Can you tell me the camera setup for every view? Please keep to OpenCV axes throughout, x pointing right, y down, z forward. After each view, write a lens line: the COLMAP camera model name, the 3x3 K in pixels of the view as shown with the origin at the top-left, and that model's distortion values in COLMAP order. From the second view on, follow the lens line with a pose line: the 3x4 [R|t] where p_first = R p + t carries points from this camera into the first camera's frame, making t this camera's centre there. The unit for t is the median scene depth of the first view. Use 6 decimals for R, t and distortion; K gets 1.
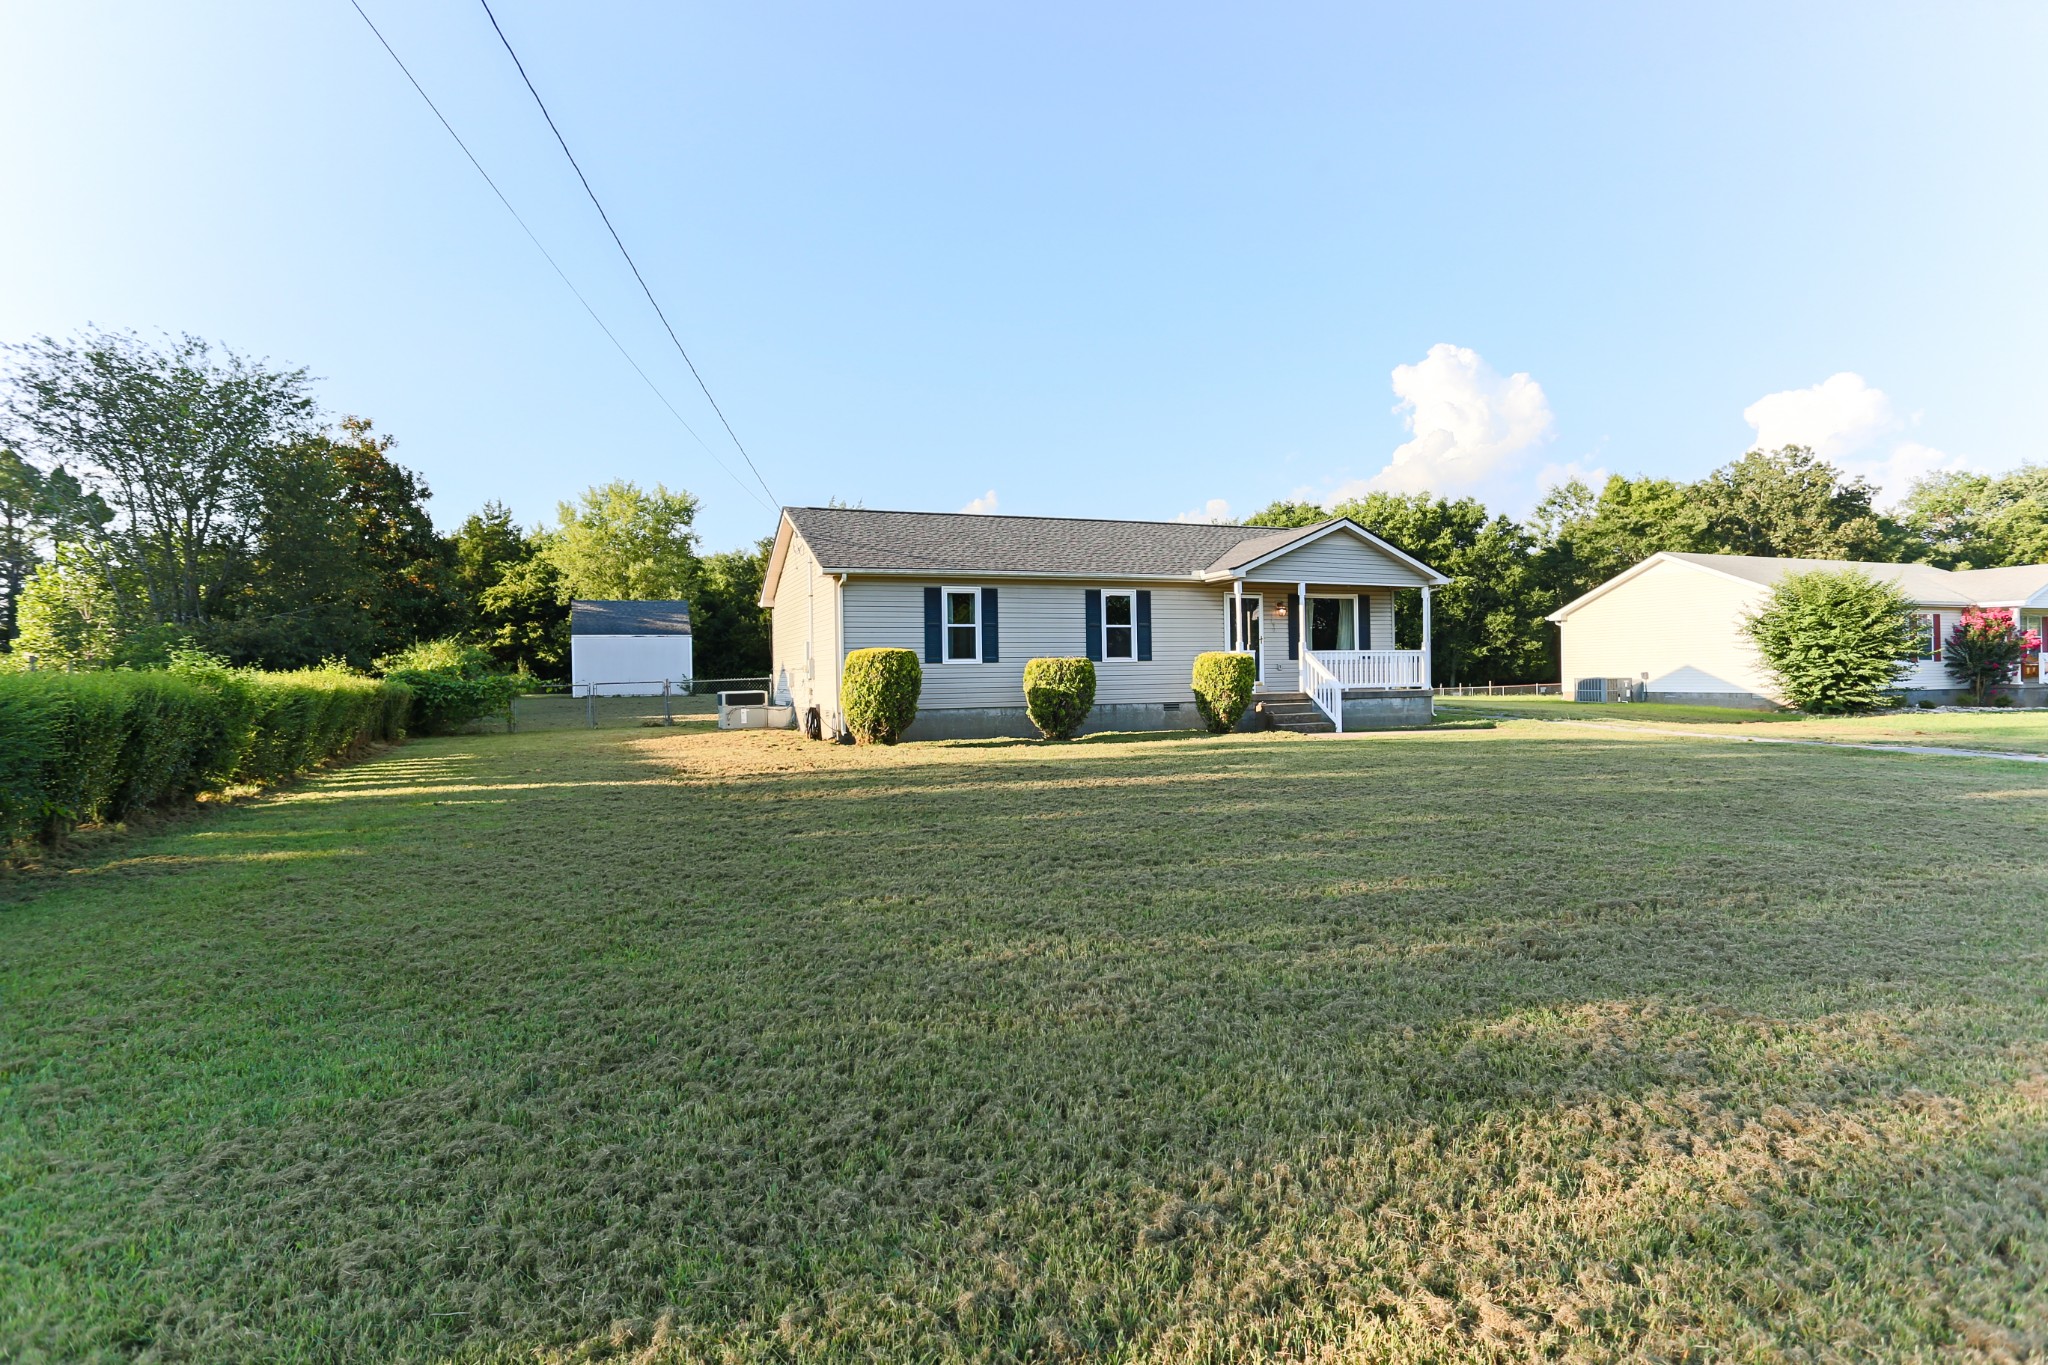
lens RADIAL K [[1052.9, 0, 1010.7], [0, 1052.9, 681.5], [0, 0, 1]] dist [-0.035907, 0.014640]
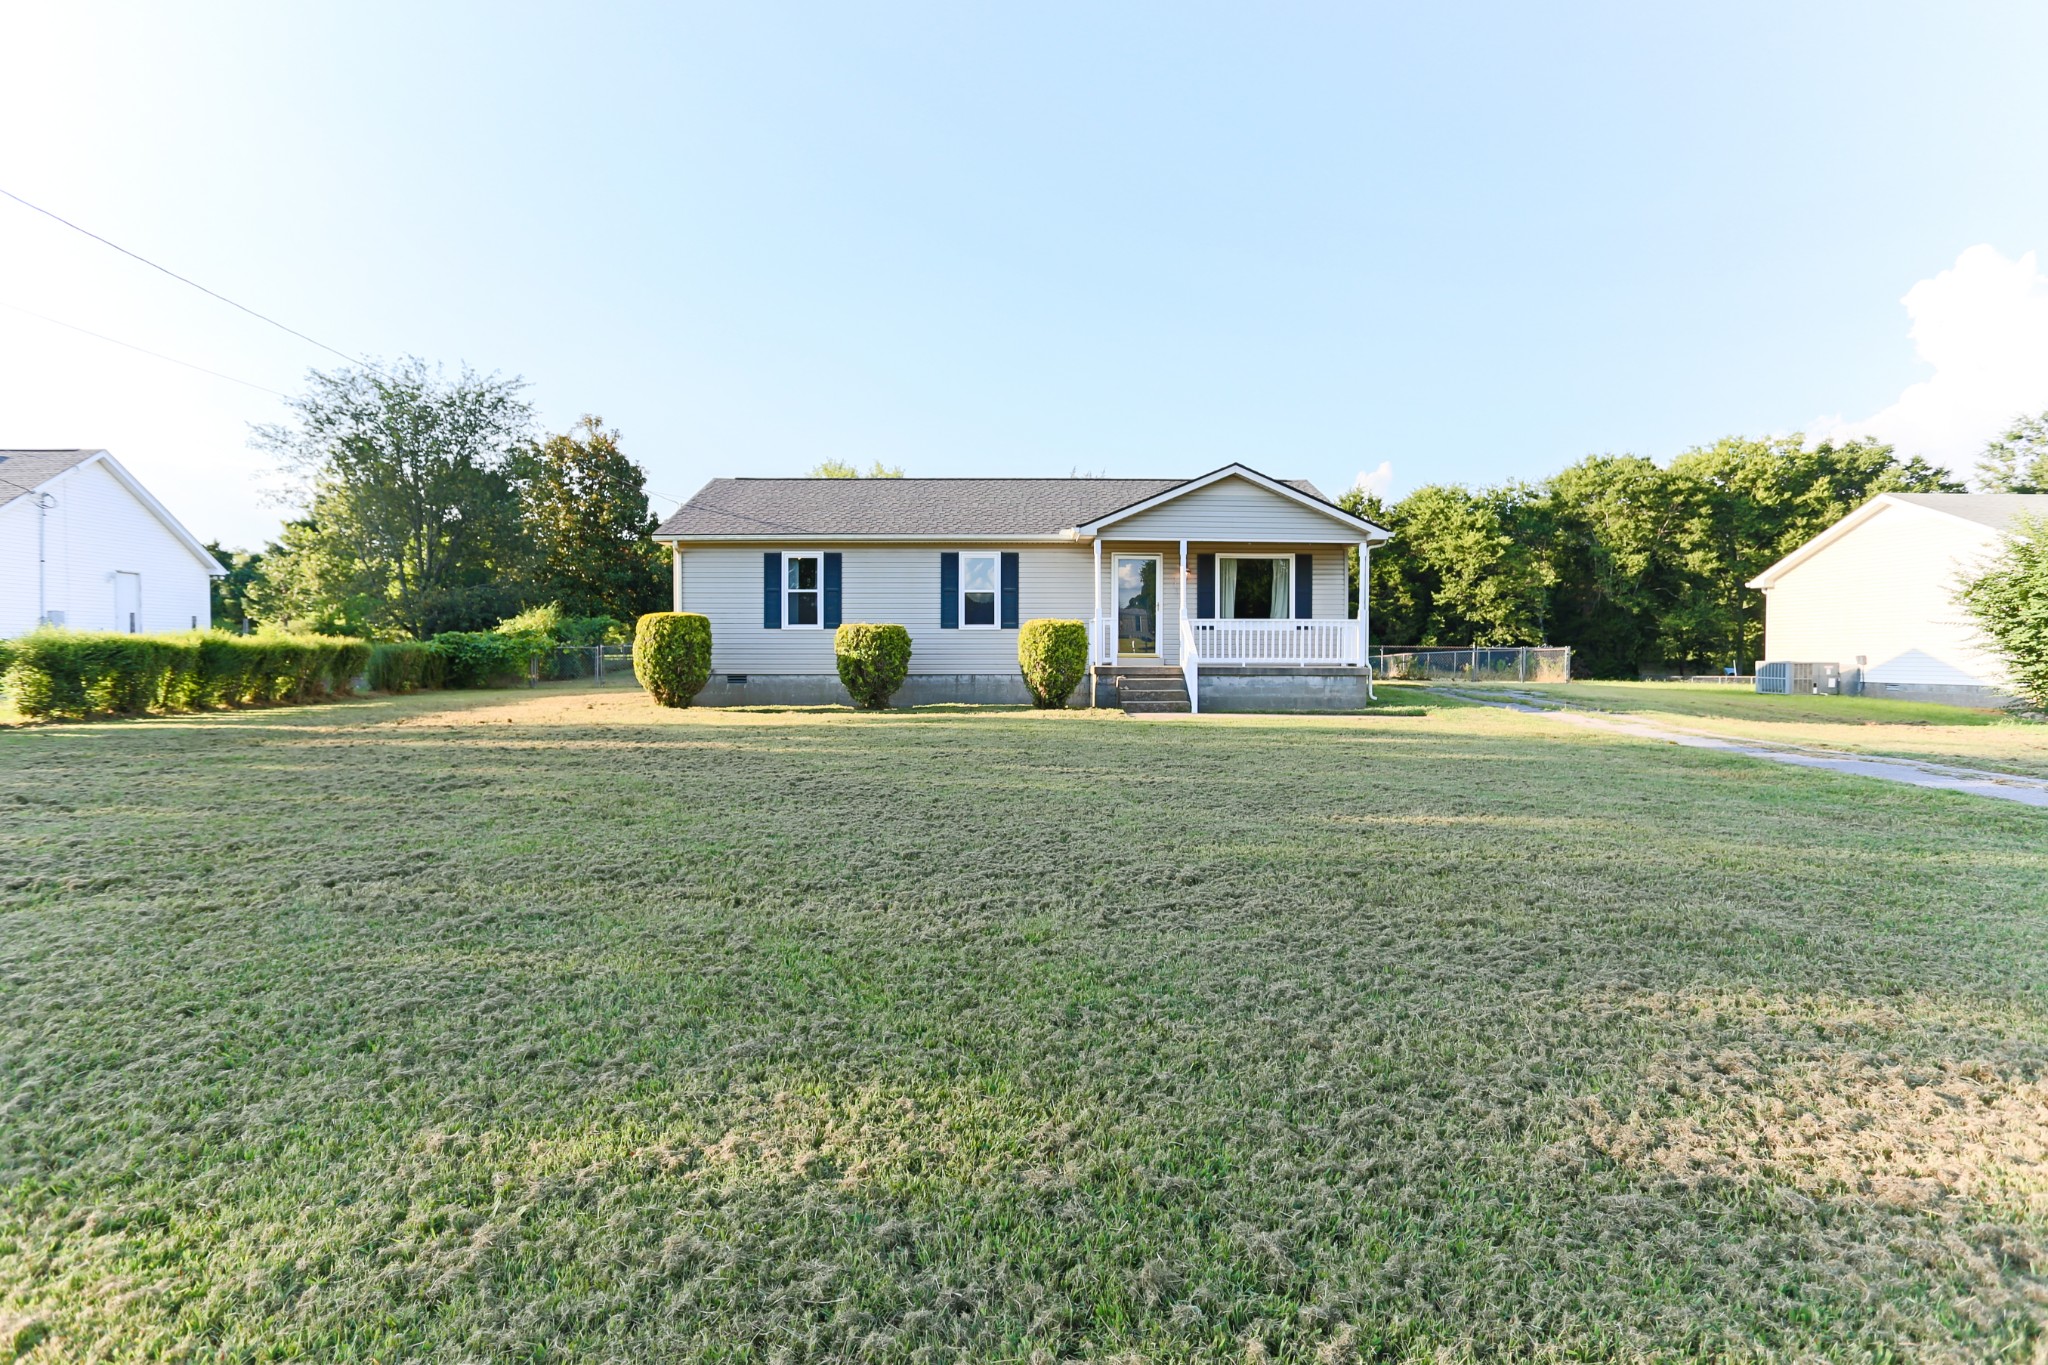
lens RADIAL K [[1052.9, 0, 1015.2], [0, 1052.9, 695.4], [0, 0, 1]] dist [-0.035907, 0.014640]
pose [[0.937770, 0.030735, -0.345895, 0.417477], [-0.017899, 0.999029, 0.040246, 0.001452], [0.346796, -0.031550, 0.937410, 0.121222]]
